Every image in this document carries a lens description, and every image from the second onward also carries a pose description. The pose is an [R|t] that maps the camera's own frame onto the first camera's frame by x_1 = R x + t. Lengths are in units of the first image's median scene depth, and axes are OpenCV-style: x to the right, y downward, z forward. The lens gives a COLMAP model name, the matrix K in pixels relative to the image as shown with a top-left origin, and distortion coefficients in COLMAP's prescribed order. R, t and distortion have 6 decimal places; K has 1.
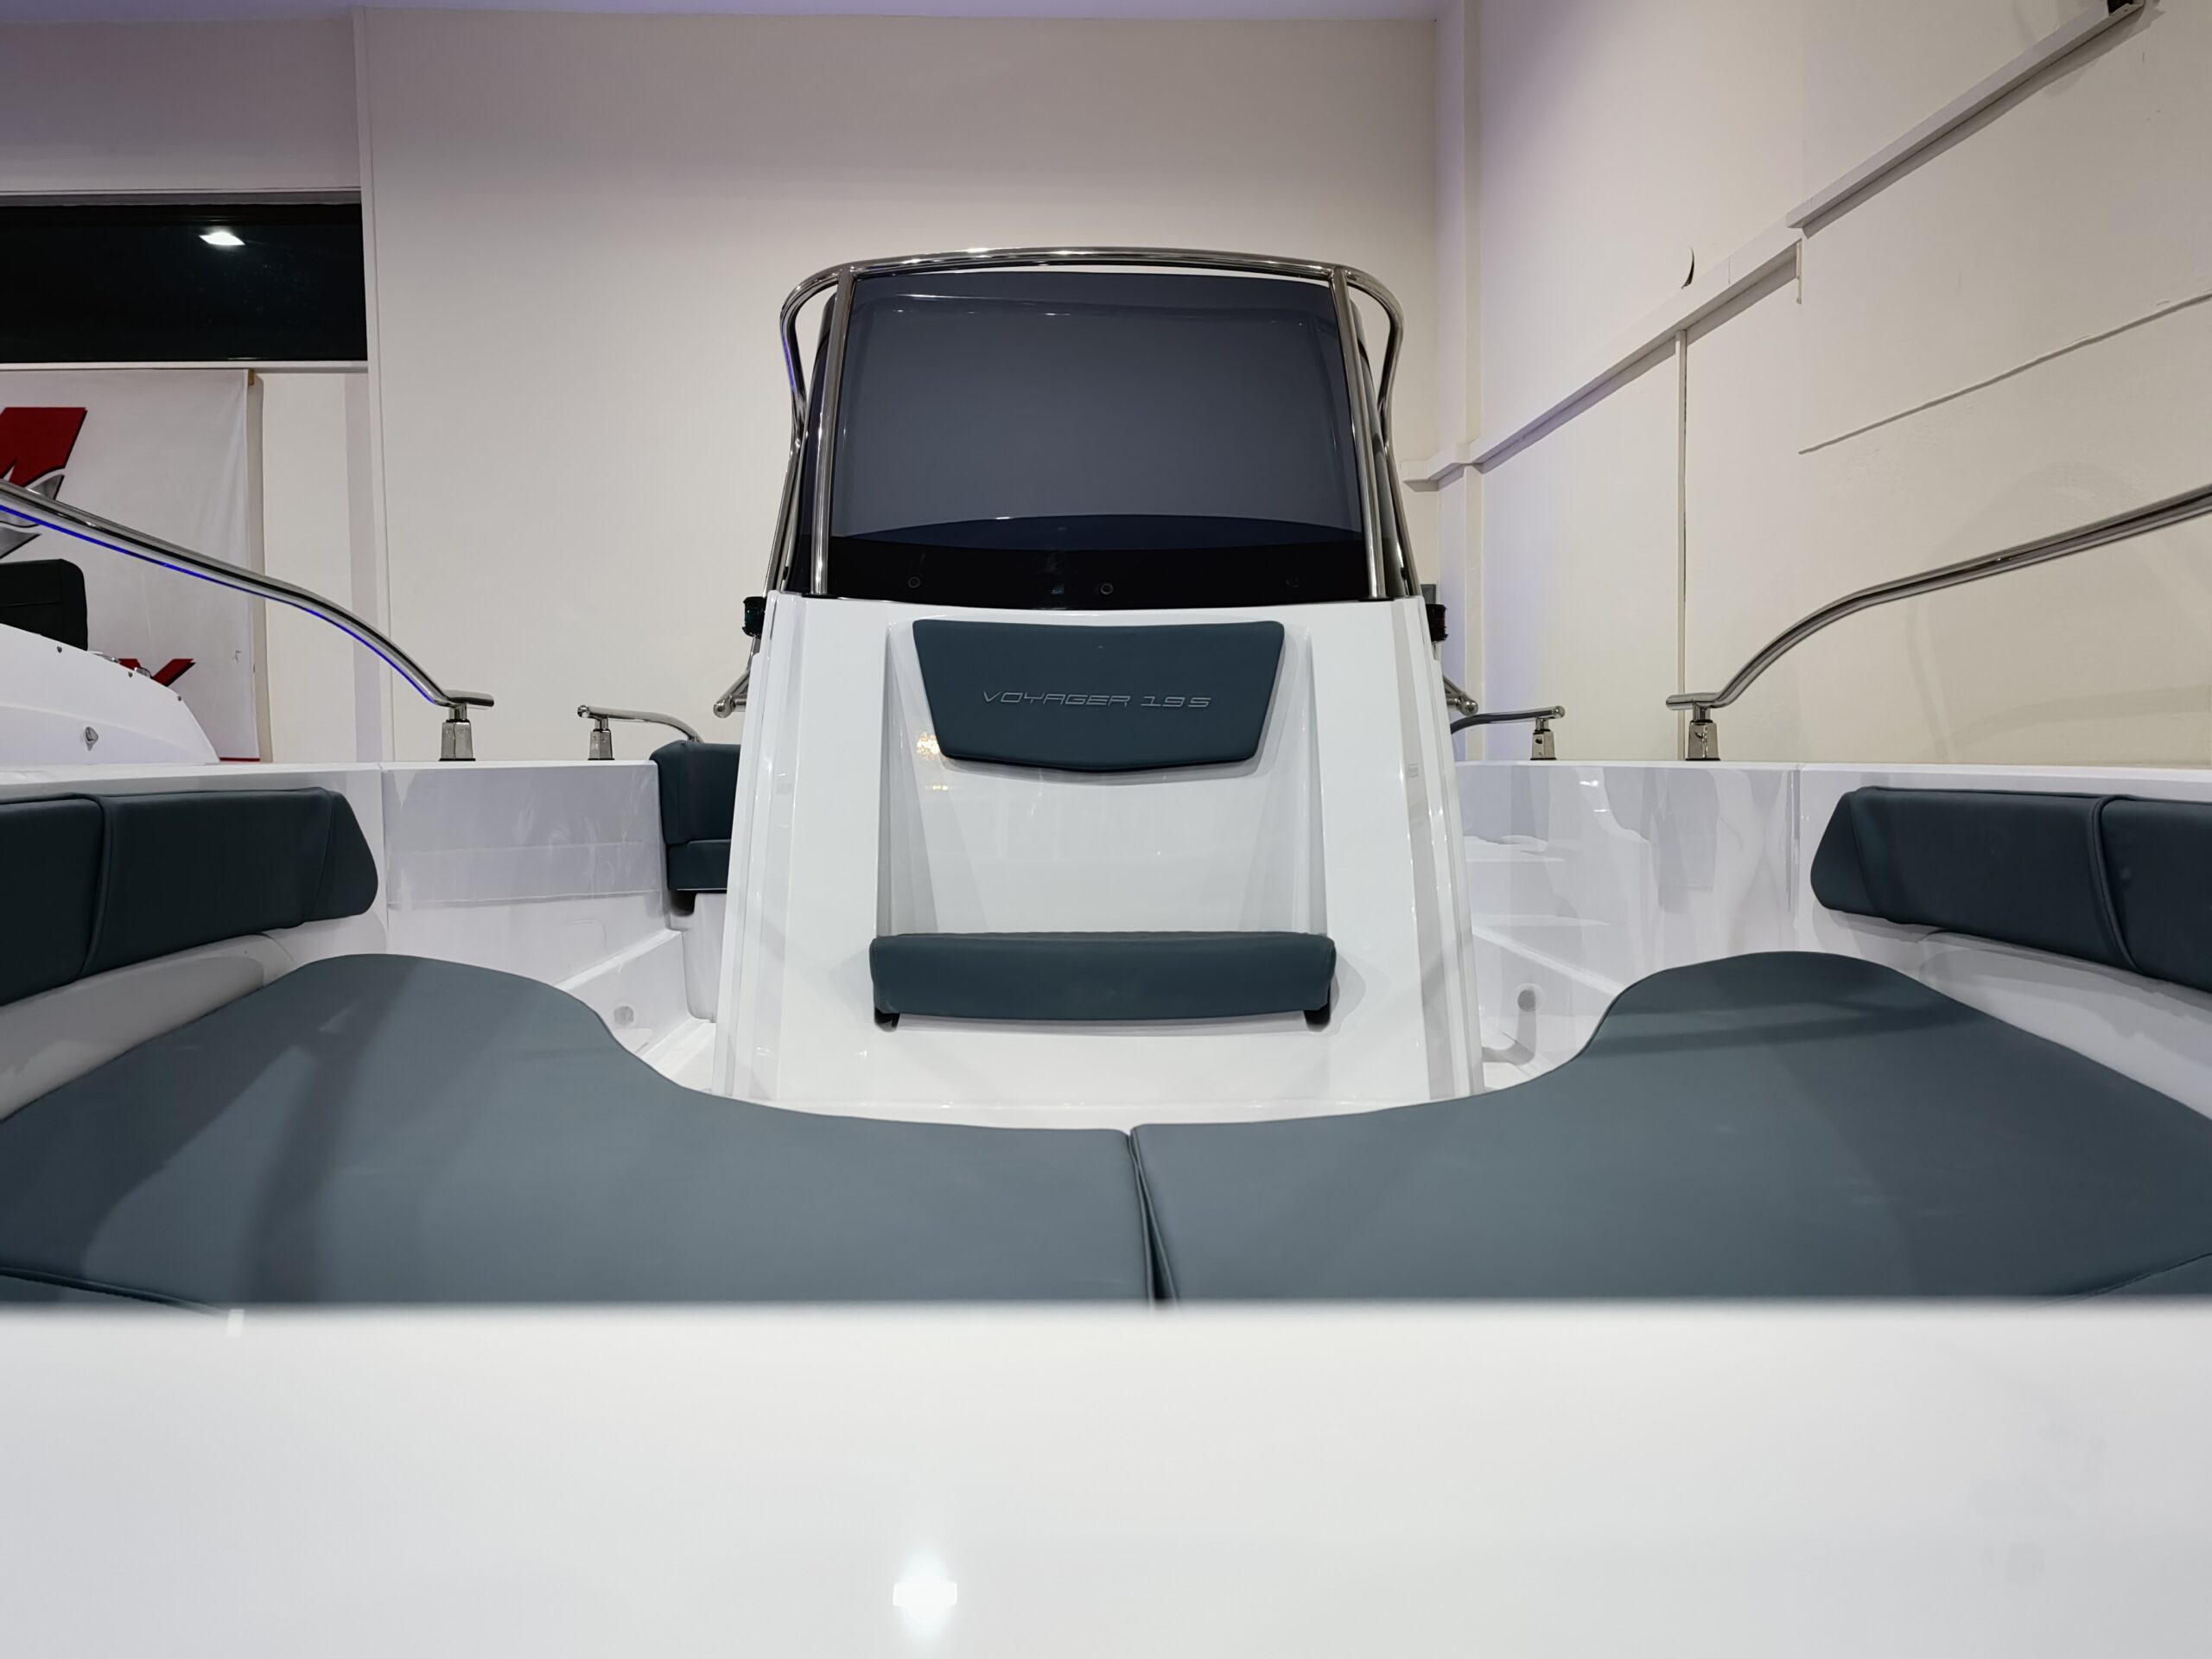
lens RADIAL K [[1746.6, 0, 1106.0], [0, 1746.6, 829.5], [0, 0, 1]] dist [0.031750, -0.045842]
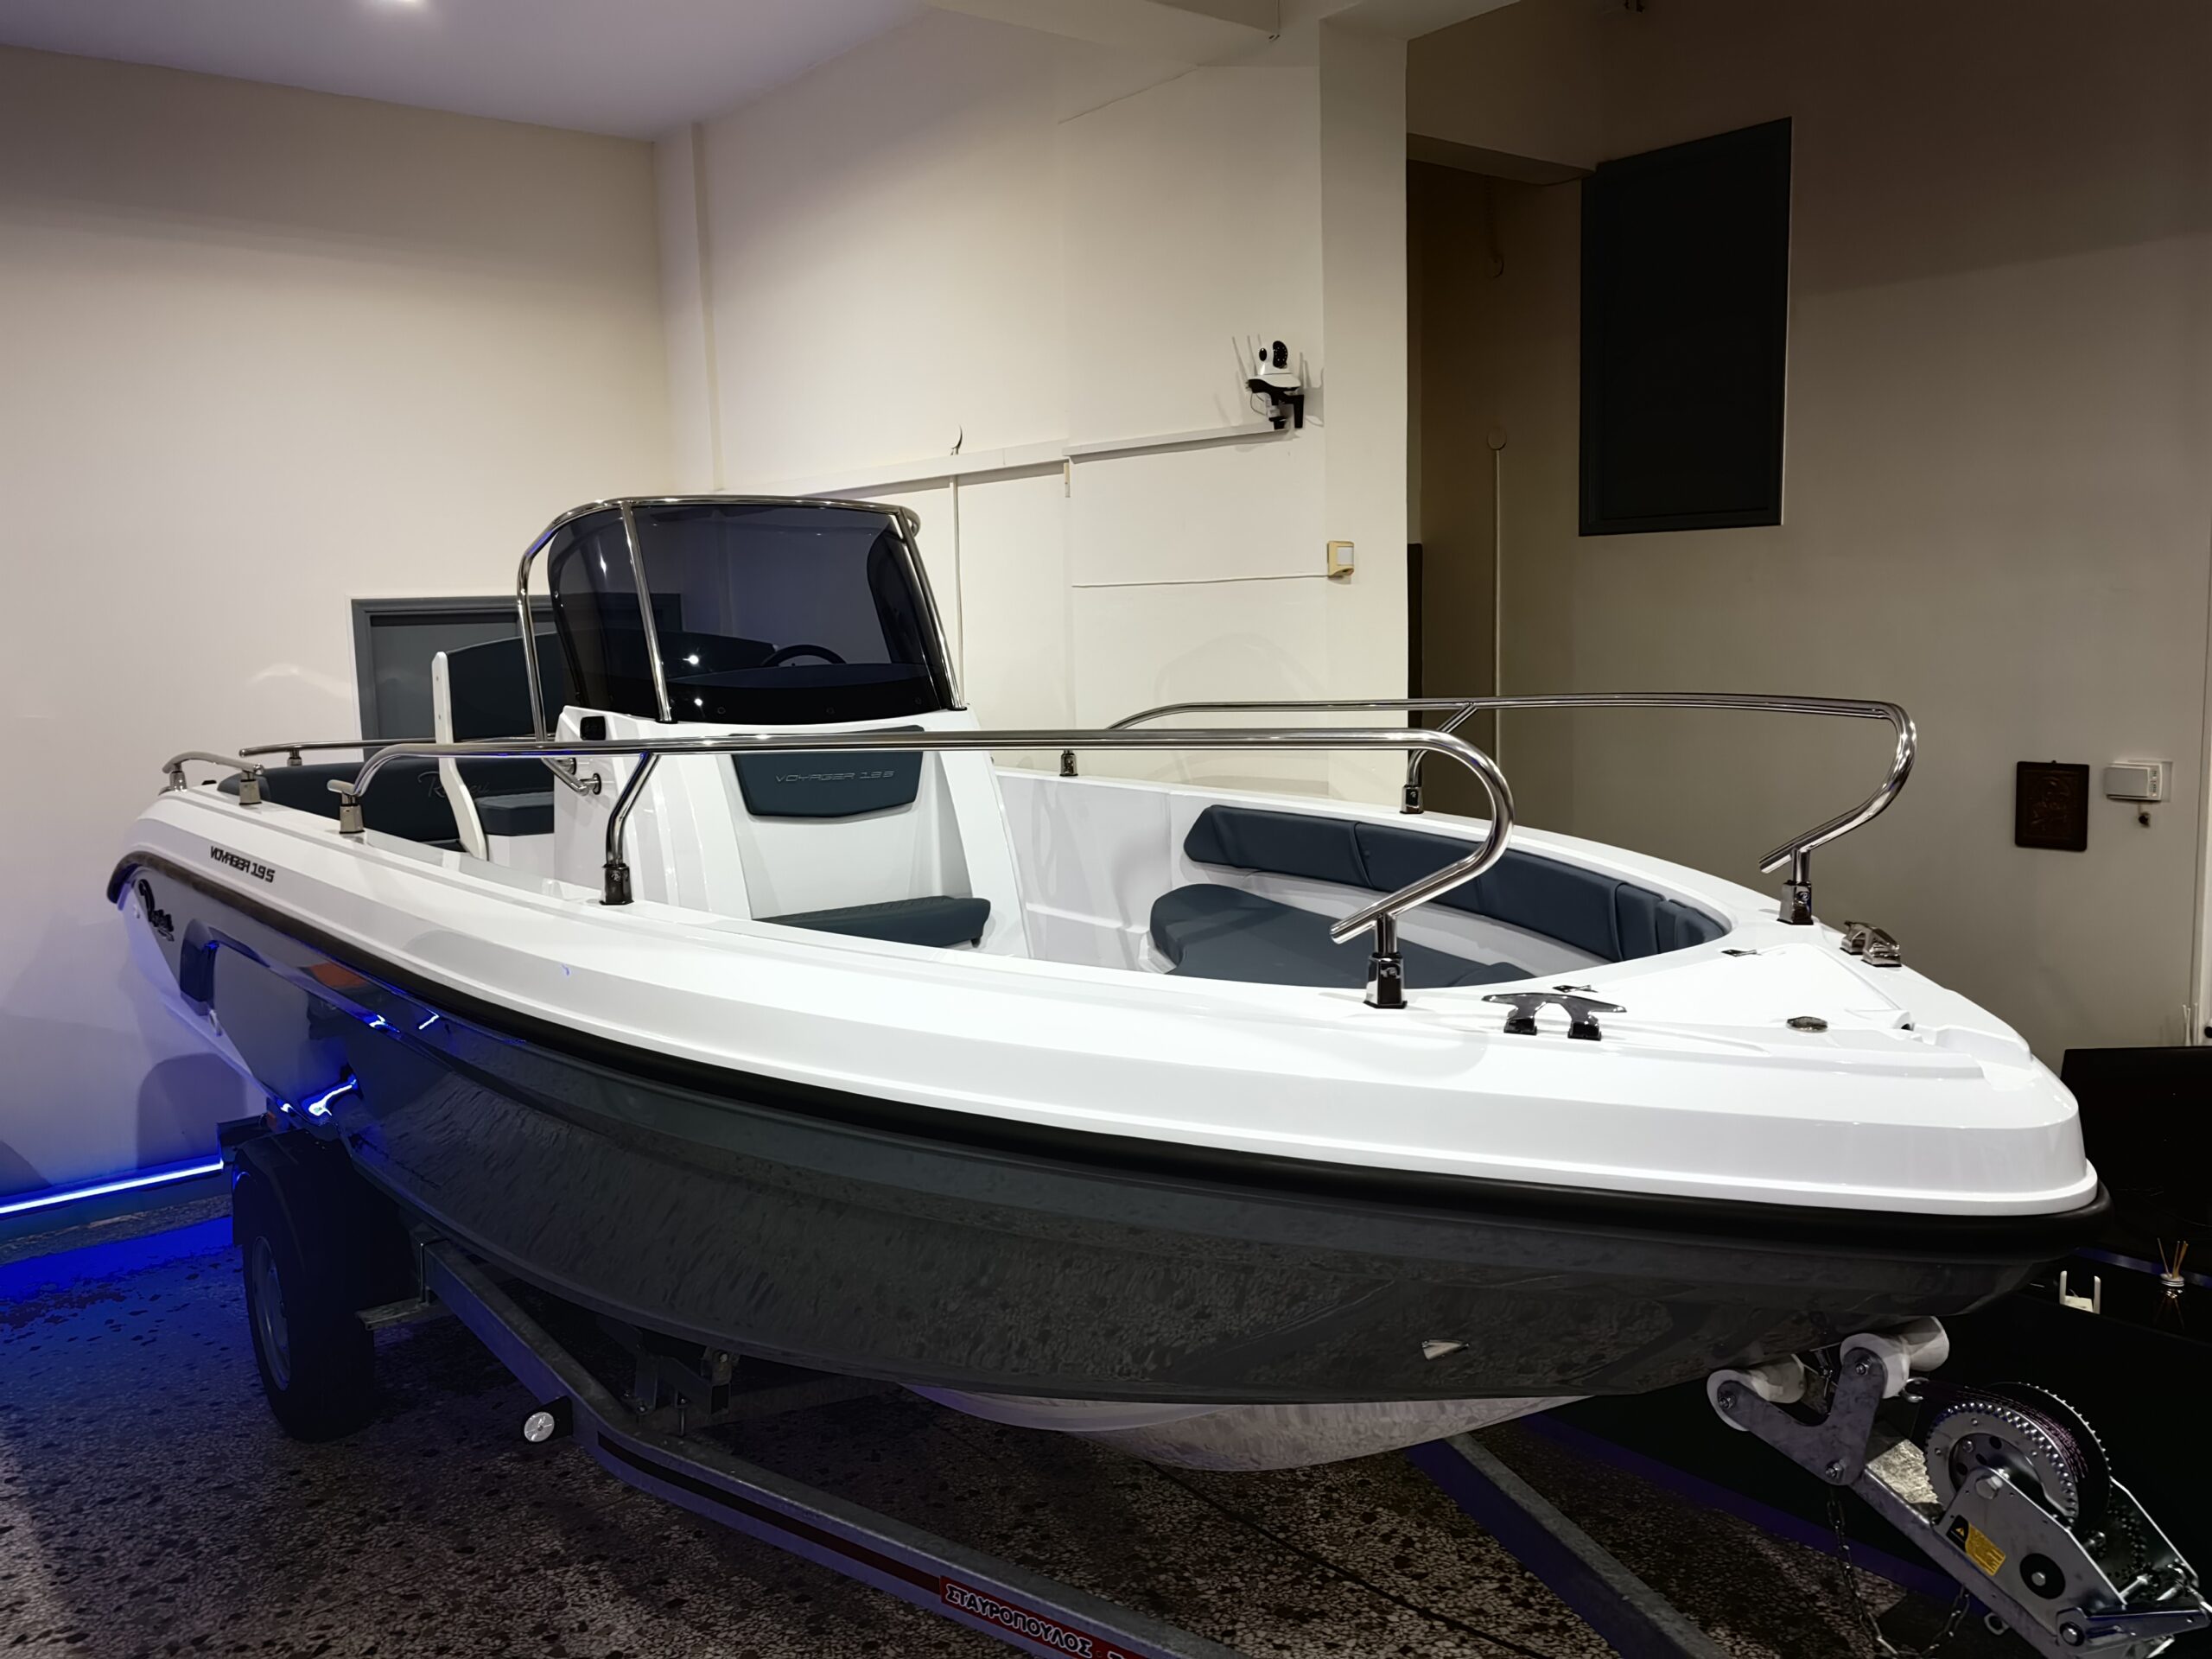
lens RADIAL K [[1746.6, 0, 1106.0], [0, 1746.6, 829.5], [0, 0, 1]] dist [0.031750, -0.045842]
pose [[0.790614, -0.087480, 0.606034, -0.837226], [0.038149, 0.994856, 0.093838, -0.171995], [-0.611125, -0.051070, 0.789885, -0.528622]]
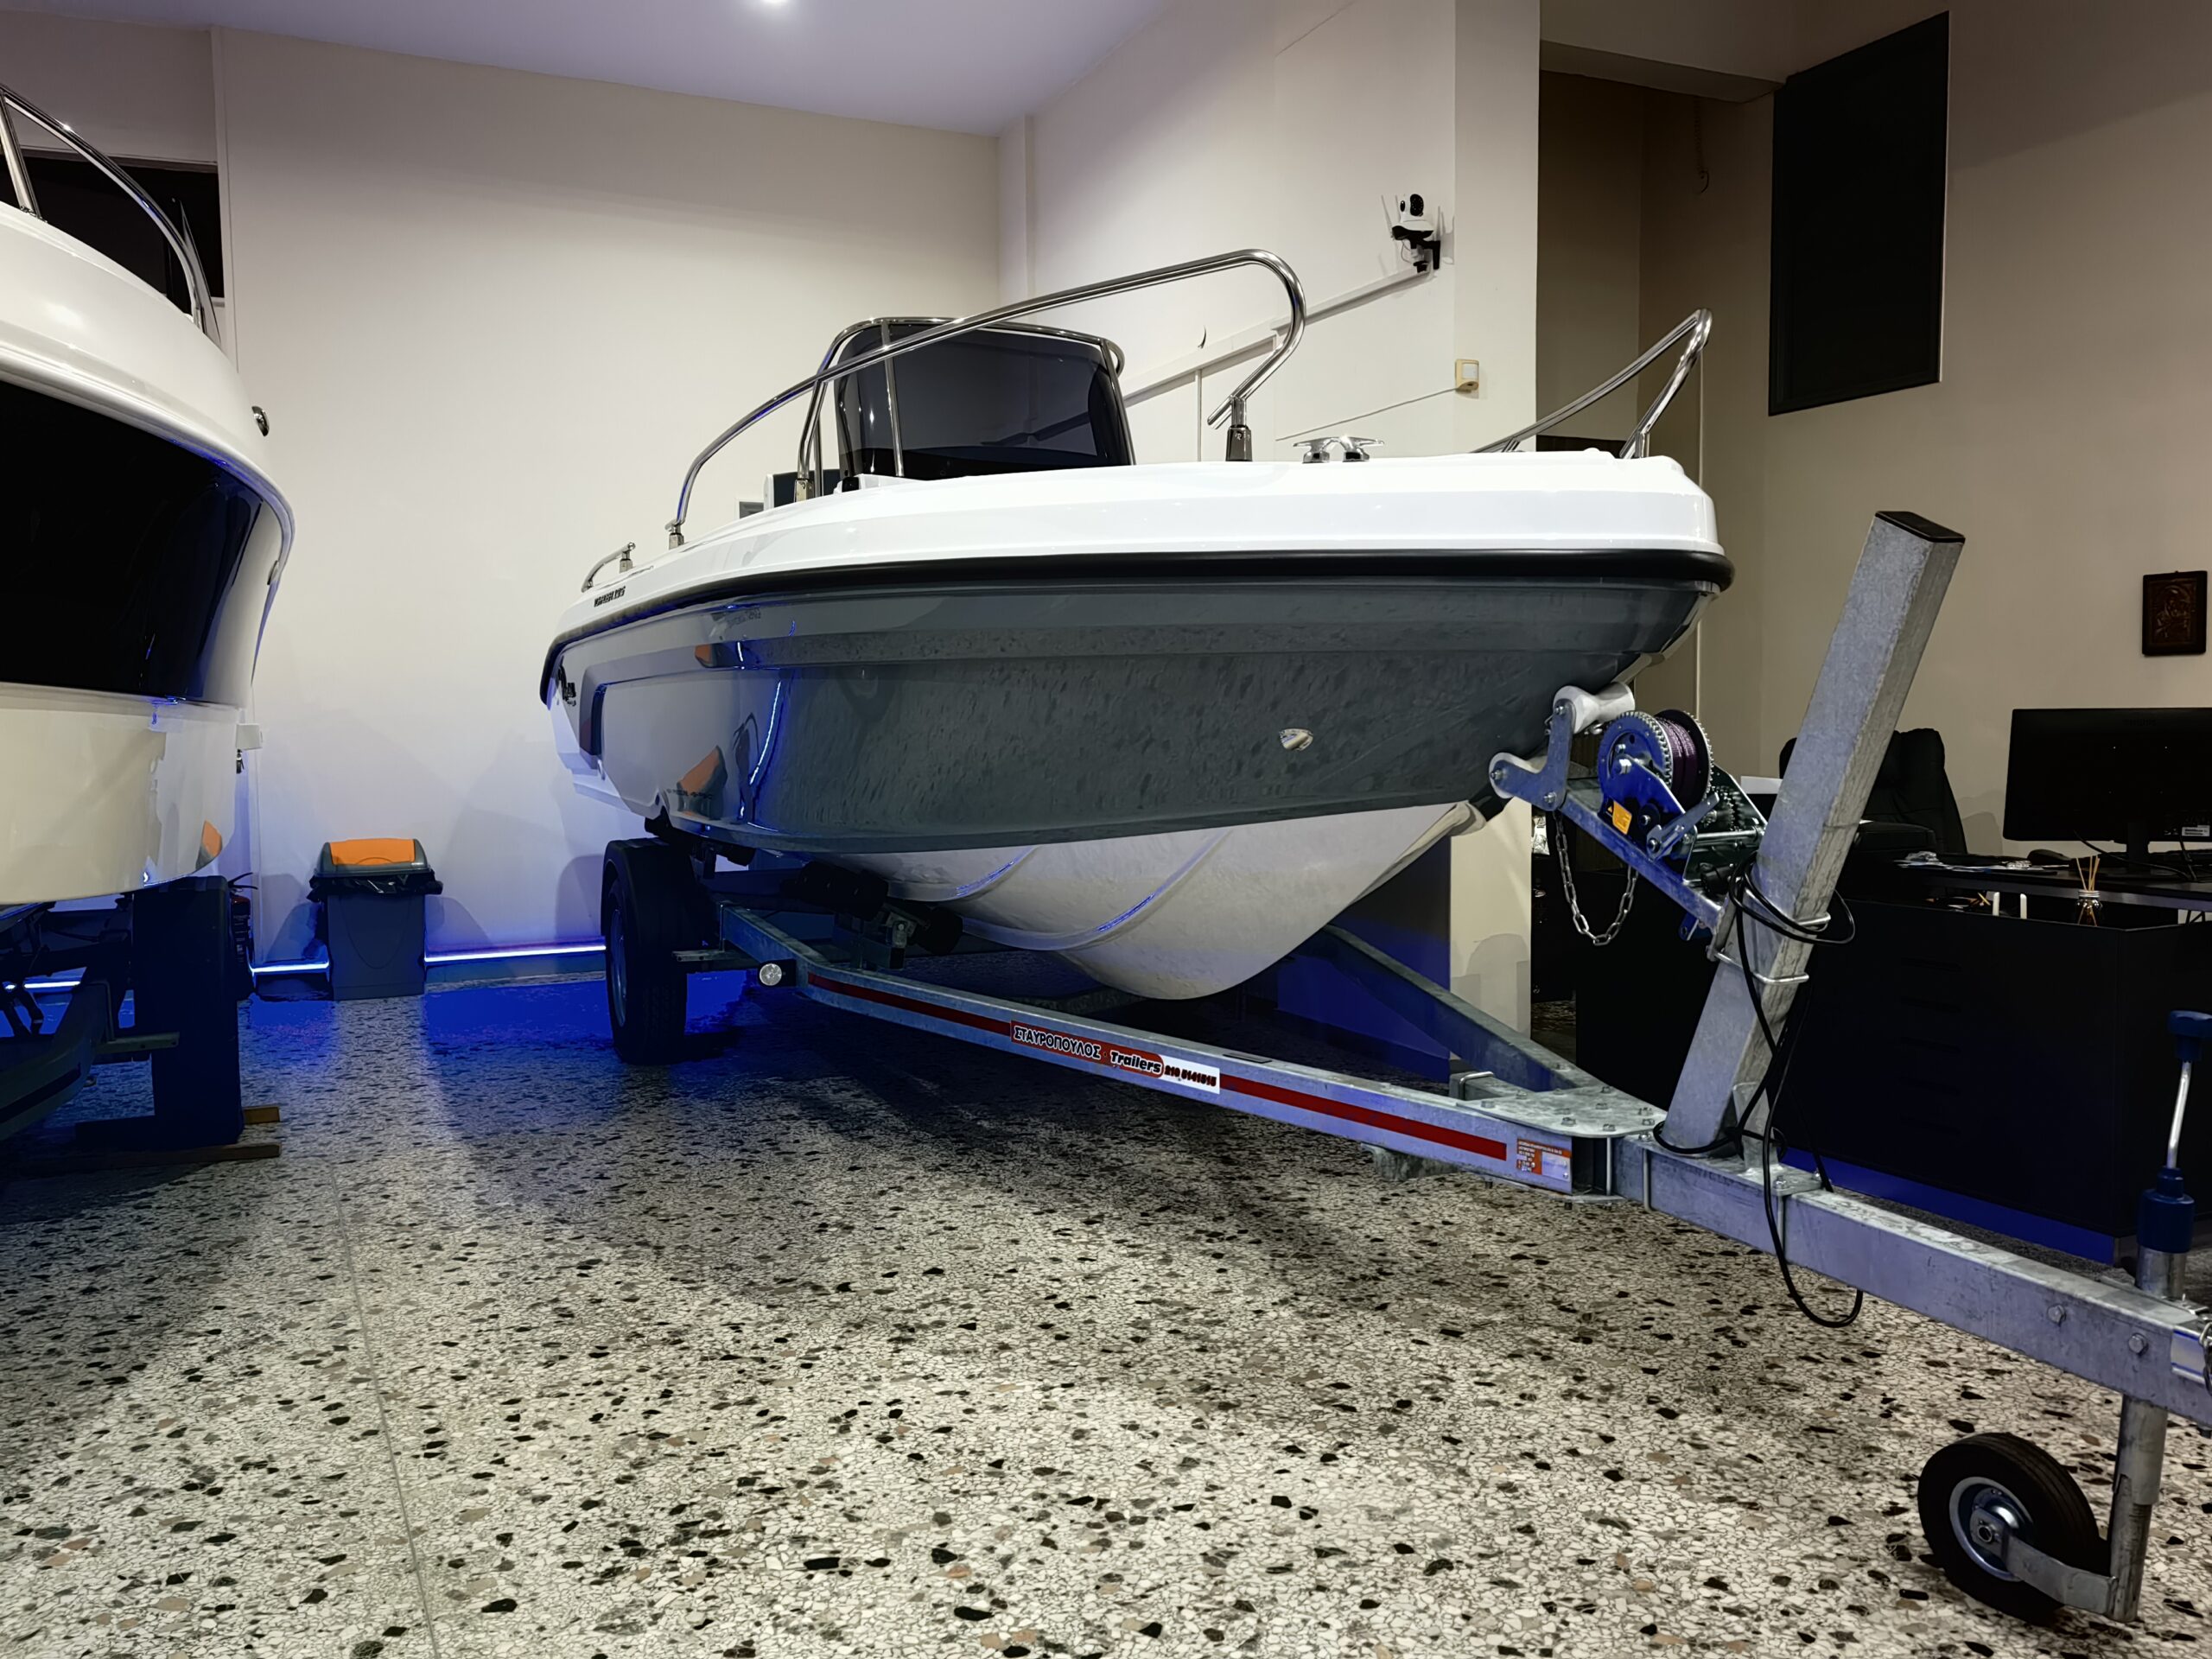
lens RADIAL K [[1746.6, 0, 1106.0], [0, 1746.6, 829.5], [0, 0, 1]] dist [0.031750, -0.045842]
pose [[0.915527, -0.021677, 0.401672, -0.806504], [0.010051, 0.999468, 0.031027, 0.226286], [-0.402131, -0.024369, 0.915258, -1.053458]]
